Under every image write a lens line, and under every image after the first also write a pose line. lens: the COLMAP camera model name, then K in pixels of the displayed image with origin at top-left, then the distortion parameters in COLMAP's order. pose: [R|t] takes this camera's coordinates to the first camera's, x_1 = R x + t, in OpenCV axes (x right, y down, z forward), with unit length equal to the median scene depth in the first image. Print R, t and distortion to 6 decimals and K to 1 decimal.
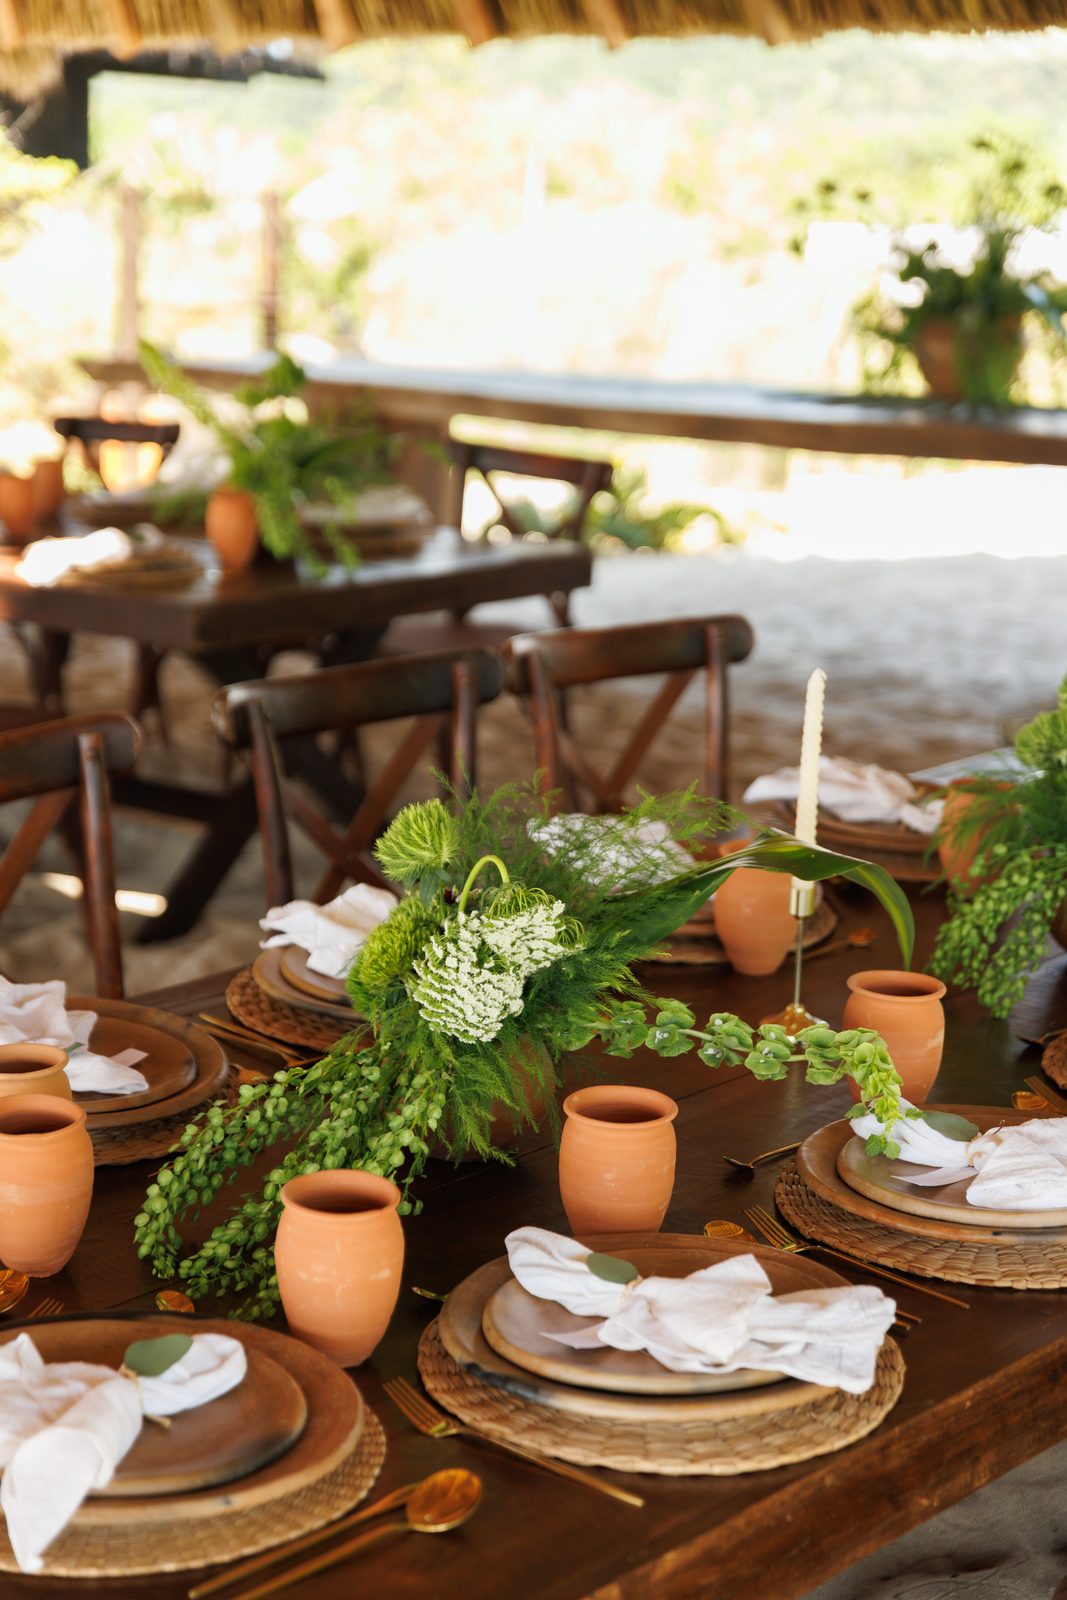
lens RADIAL K [[3025.4, 0, 533.5], [0, 3025.4, 800.0], [0, 0, 1]] dist [0.037576, 0.139781]
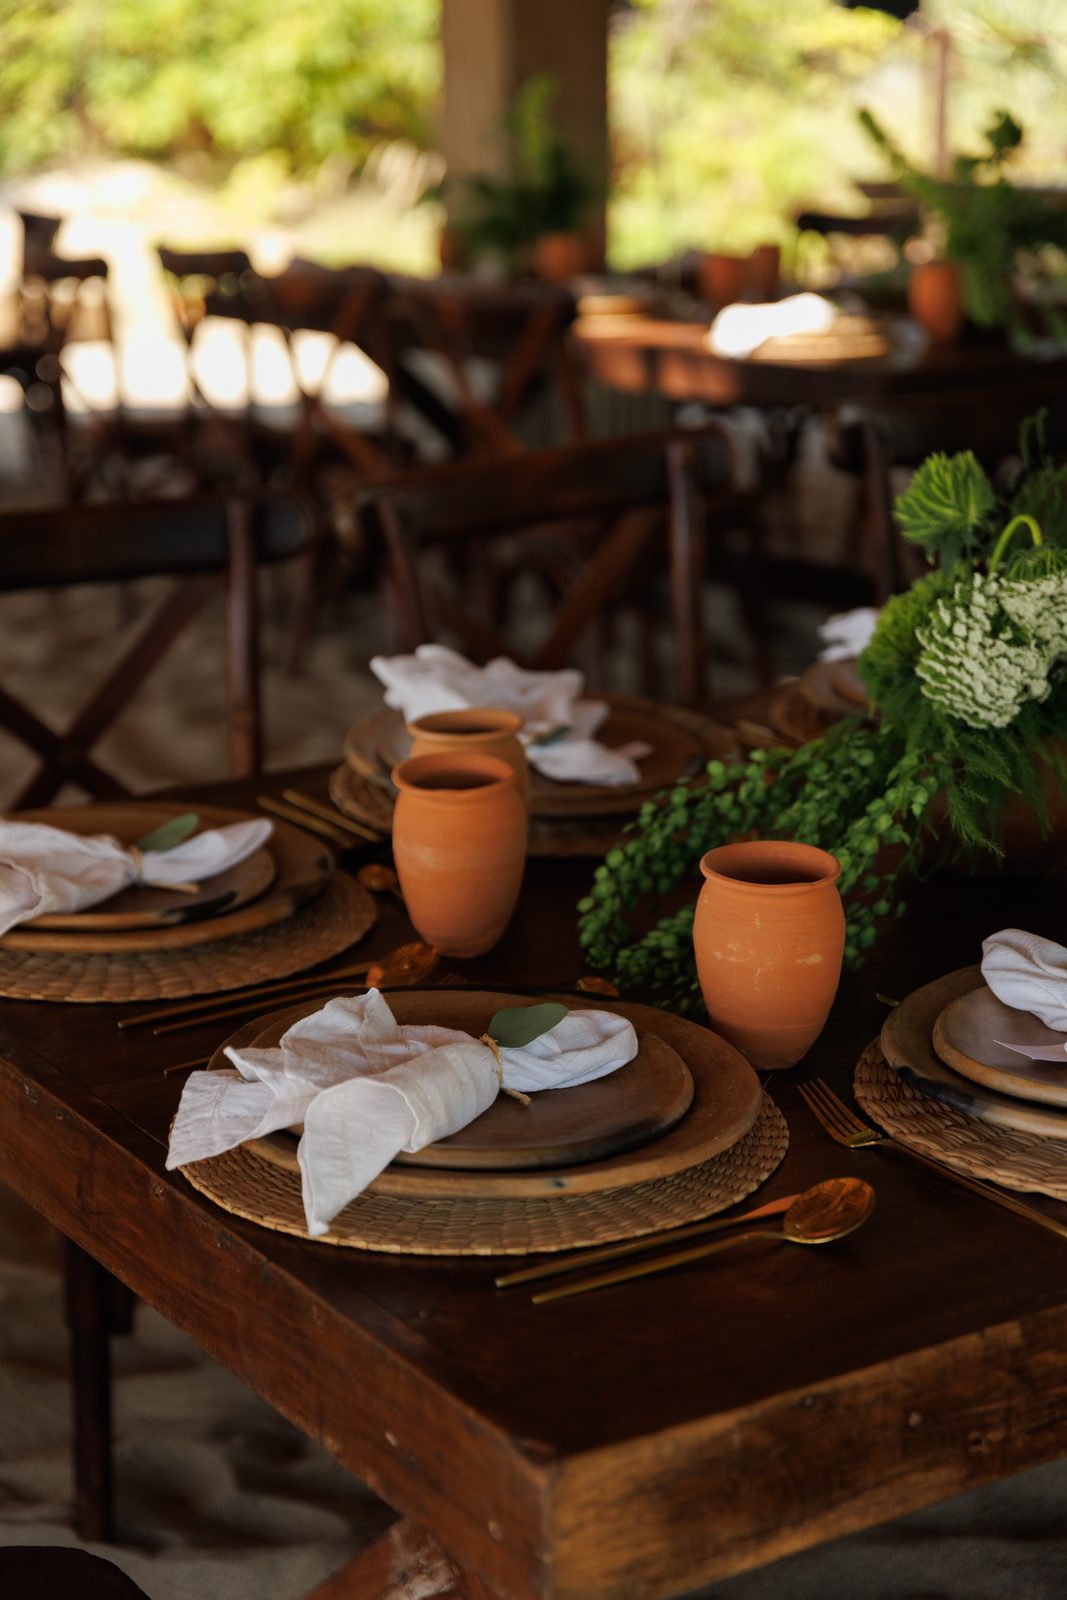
lens RADIAL K [[3025.4, 0, 533.5], [0, 3025.4, 800.0], [0, 0, 1]] dist [0.037576, 0.139781]
pose [[0.965606, 0.048042, -0.255533, 0.084326], [-0.036263, 0.998060, 0.050612, 0.068502], [0.257469, -0.039605, 0.965475, 0.158462]]
